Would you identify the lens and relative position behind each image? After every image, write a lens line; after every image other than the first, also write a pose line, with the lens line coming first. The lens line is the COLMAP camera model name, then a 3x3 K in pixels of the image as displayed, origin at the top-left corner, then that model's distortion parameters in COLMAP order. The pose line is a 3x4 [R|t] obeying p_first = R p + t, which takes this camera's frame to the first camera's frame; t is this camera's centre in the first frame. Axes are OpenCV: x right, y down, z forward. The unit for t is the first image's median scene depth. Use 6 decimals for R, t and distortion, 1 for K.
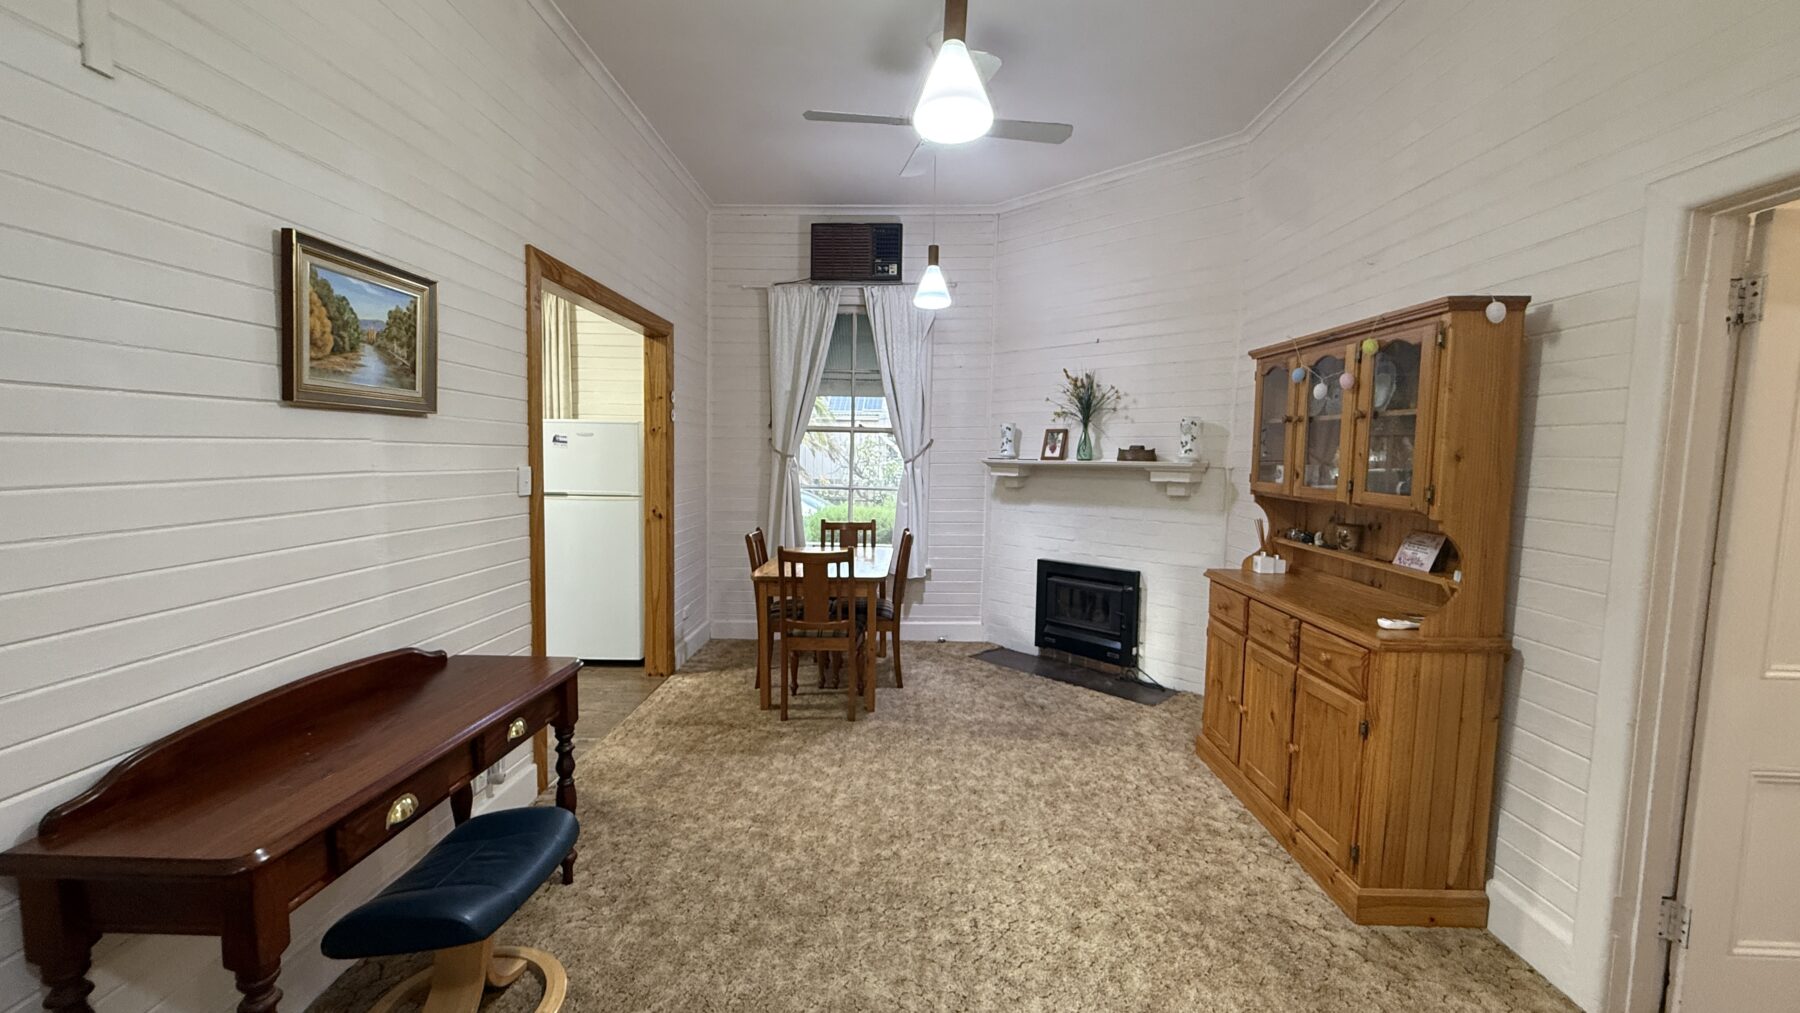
lens RADIAL K [[712.4, 0, 894.0], [0, 712.4, 508.9], [0, 0, 1]] dist [-0.001671, 0.000010]
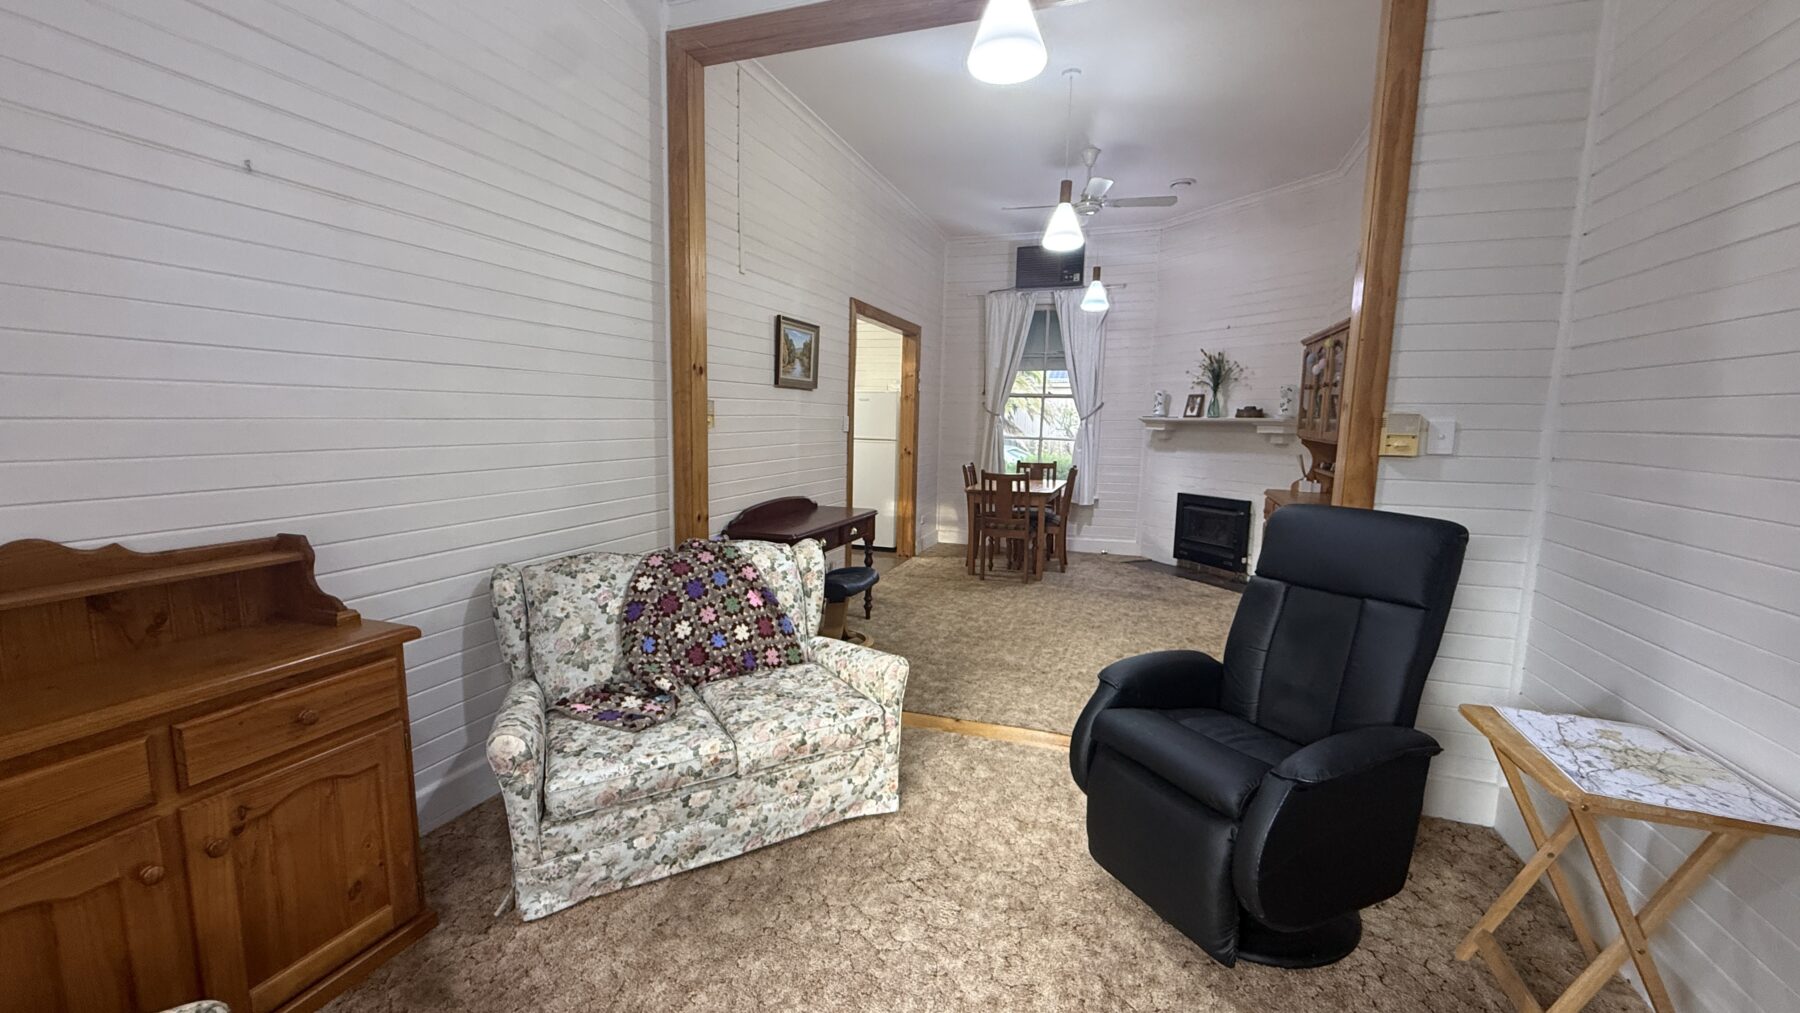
lens RADIAL K [[712.4, 0, 898.0], [0, 712.4, 508.8], [0, 0, 1]] dist [-0.001671, 0.000010]
pose [[0.951498, 0.042790, -0.304665, 0.116670], [-0.028793, 0.998320, 0.050290, 0.051240], [0.306305, -0.039079, 0.951131, -0.451118]]
